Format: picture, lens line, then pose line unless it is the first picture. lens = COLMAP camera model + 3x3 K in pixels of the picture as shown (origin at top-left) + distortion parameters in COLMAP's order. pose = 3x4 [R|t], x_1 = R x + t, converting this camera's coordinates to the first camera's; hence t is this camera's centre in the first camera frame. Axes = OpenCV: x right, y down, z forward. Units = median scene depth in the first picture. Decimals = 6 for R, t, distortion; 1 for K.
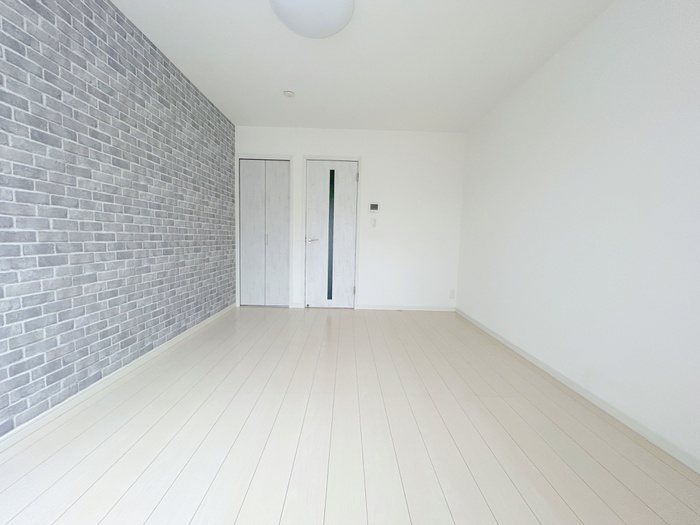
lens RADIAL K [[279.5, 0, 345.4], [0, 279.5, 264.2], [0, 0, 1]] dist [-0.008419, 0.001503]
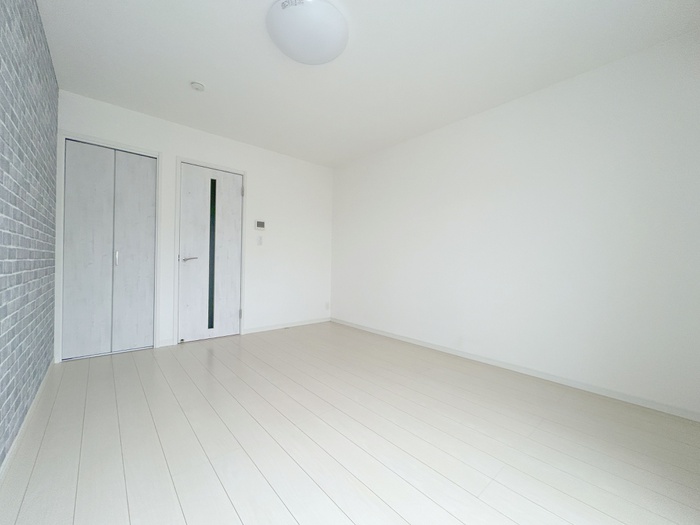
lens RADIAL K [[279.5, 0, 347.9], [0, 279.5, 264.3], [0, 0, 1]] dist [-0.008419, 0.001503]
pose [[0.763572, -0.017714, 0.645480, -0.289519], [0.060754, 0.997160, -0.044503, -0.005027], [-0.642859, 0.073197, 0.762480, 0.073631]]
